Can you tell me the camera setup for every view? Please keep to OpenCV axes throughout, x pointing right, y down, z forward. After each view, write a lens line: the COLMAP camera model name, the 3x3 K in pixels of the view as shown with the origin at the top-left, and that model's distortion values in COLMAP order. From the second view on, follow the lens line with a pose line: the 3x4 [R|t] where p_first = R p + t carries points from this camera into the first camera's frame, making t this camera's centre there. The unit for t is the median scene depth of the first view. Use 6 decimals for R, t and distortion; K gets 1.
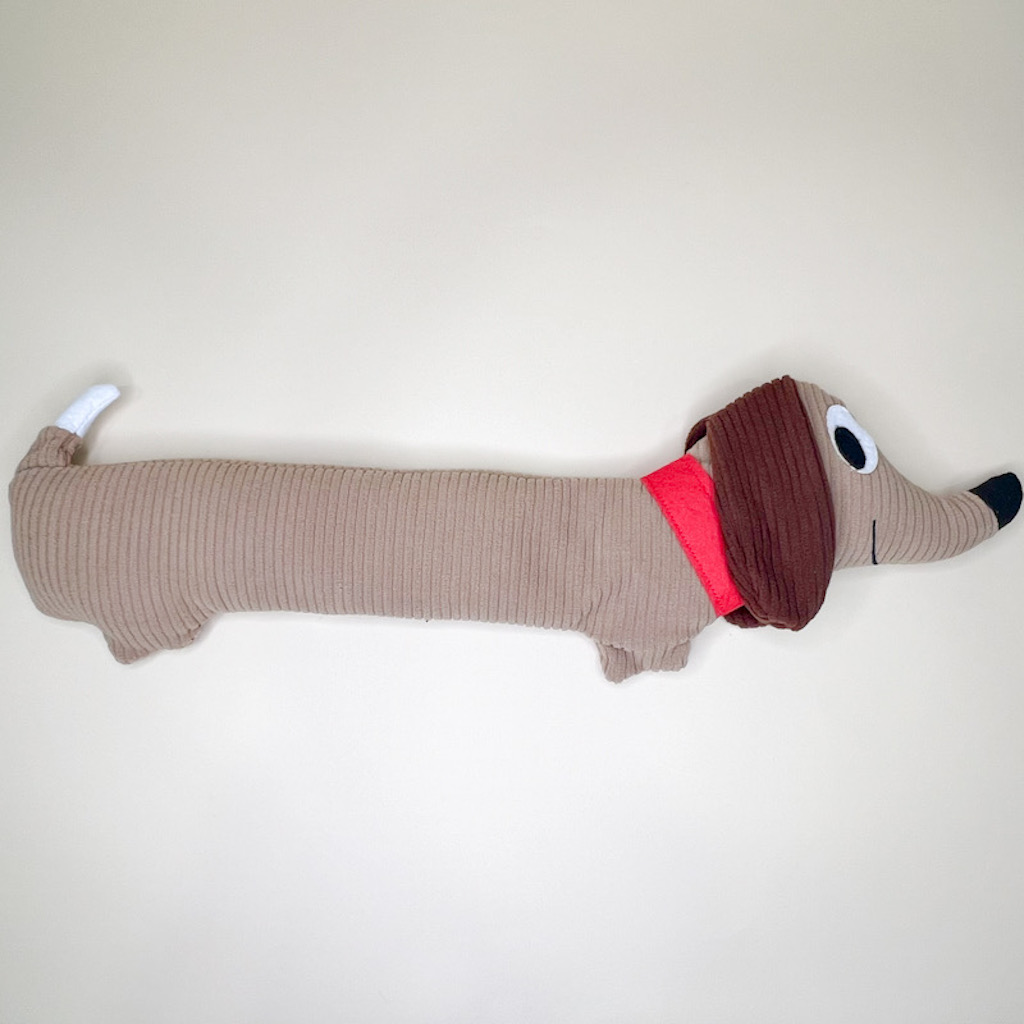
lens RADIAL K [[987.2, 0, 512.0], [0, 987.2, 512.0], [0, 0, 1]] dist [-0.015619, -0.009900]
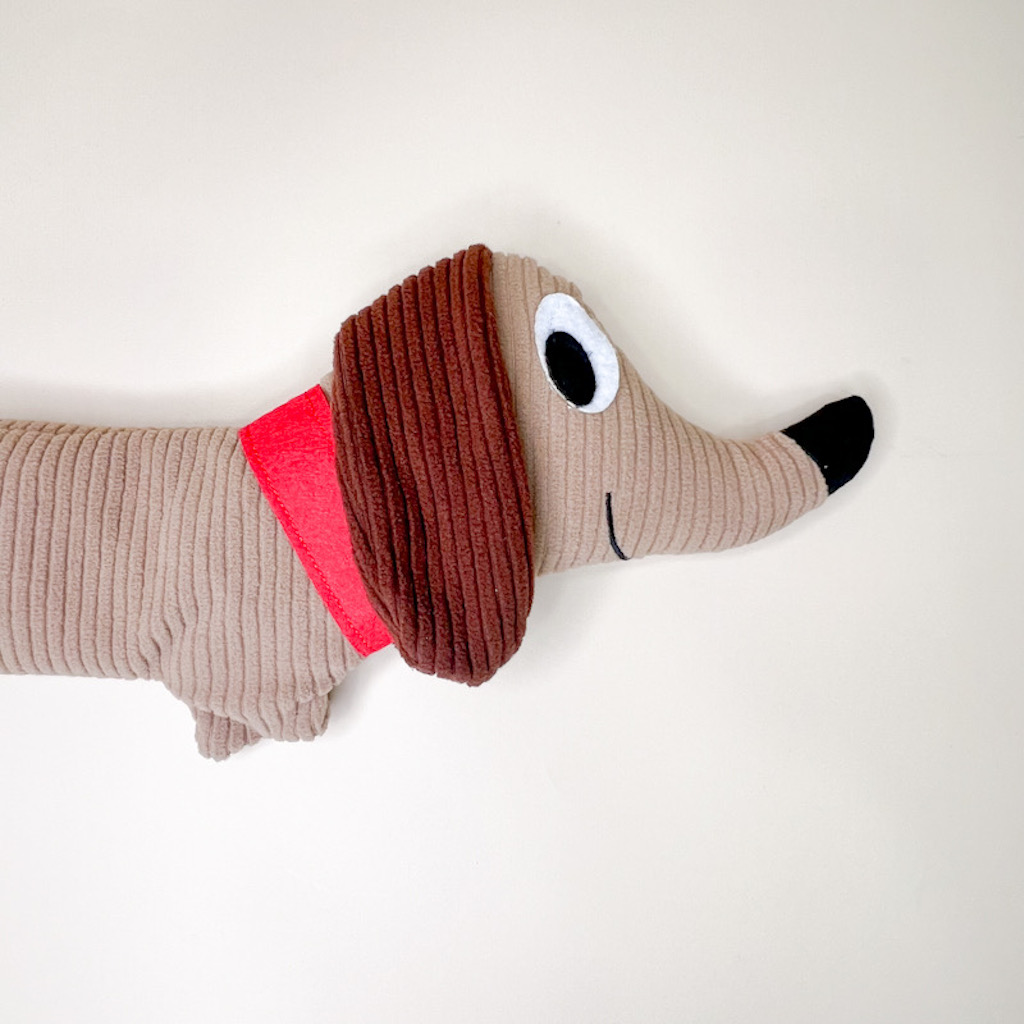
lens RADIAL K [[924.0, 0, 512.0], [0, 924.0, 512.0], [0, 0, 1]] dist [0.004733, -0.000076]
pose [[0.999210, -0.036834, 0.014917, 0.295886], [0.034727, 0.991813, 0.122884, -0.048821], [-0.019321, -0.122269, 0.992309, 0.445332]]
